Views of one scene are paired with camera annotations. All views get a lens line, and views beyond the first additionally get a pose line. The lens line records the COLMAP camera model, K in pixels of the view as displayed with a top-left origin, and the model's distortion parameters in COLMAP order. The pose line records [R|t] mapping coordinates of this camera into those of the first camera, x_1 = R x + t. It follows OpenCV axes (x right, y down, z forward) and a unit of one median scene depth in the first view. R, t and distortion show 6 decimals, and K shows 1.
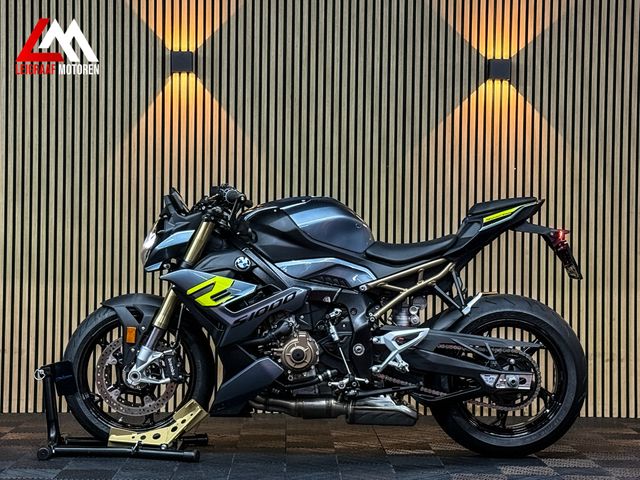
lens RADIAL K [[1351.2, 0, 321.7], [0, 1351.2, 234.7], [0, 0, 1]] dist [0.122800, 0.000000]
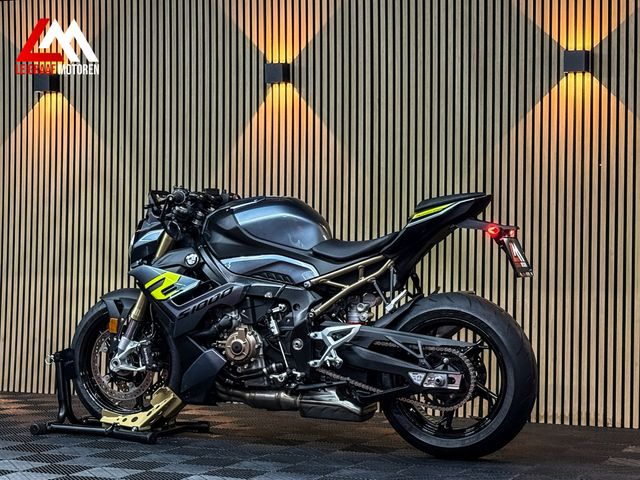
lens RADIAL K [[1351.2, 0, 318.9], [0, 1351.2, 238.0], [0, 0, 1]] dist [0.122800, 0.000000]
pose [[0.909125, -0.006764, -0.416469, 0.460604], [0.002785, 0.999944, -0.010162, 0.014567], [0.416514, 0.008078, 0.909093, 0.071876]]
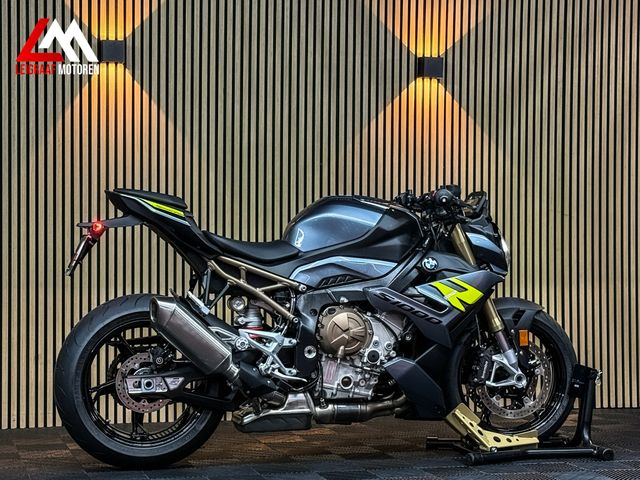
lens RADIAL K [[1351.2, 0, 319.4], [0, 1351.2, 241.7], [0, 0, 1]] dist [0.122800, 0.000000]
pose [[0.969451, -0.008458, 0.245140, -0.247456], [0.008473, 0.999964, 0.000997, 0.006370], [-0.245139, 0.001111, 0.969487, 0.063981]]
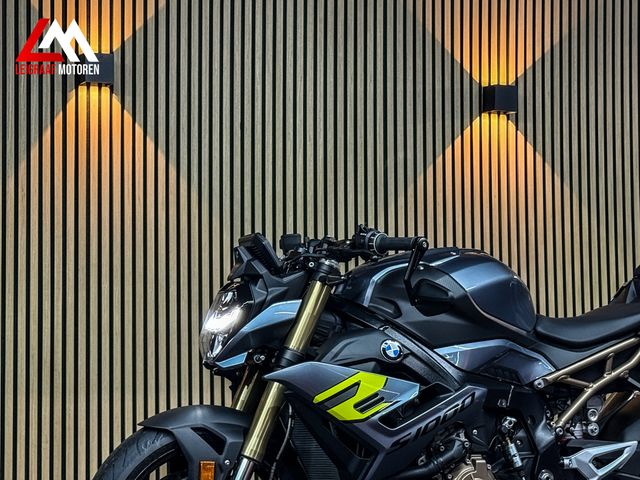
lens RADIAL K [[1351.2, 0, 313.4], [0, 1351.2, 238.6], [0, 0, 1]] dist [0.122800, 0.000000]
pose [[0.936940, 0.004990, 0.349454, -0.304622], [0.020866, 0.997316, -0.070187, 0.012346], [-0.348867, 0.073053, 0.934321, 0.404014]]
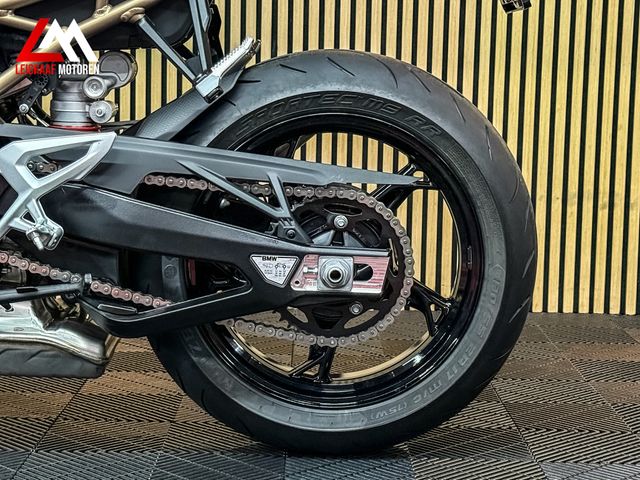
lens RADIAL K [[1351.2, 0, 323.4], [0, 1351.2, 243.6], [0, 0, 1]] dist [0.122800, 0.000000]
pose [[0.999855, 0.010678, -0.013273, 0.139492], [-0.008788, 0.990800, 0.135050, 0.047362], [0.014593, -0.134913, 0.990750, 0.612129]]
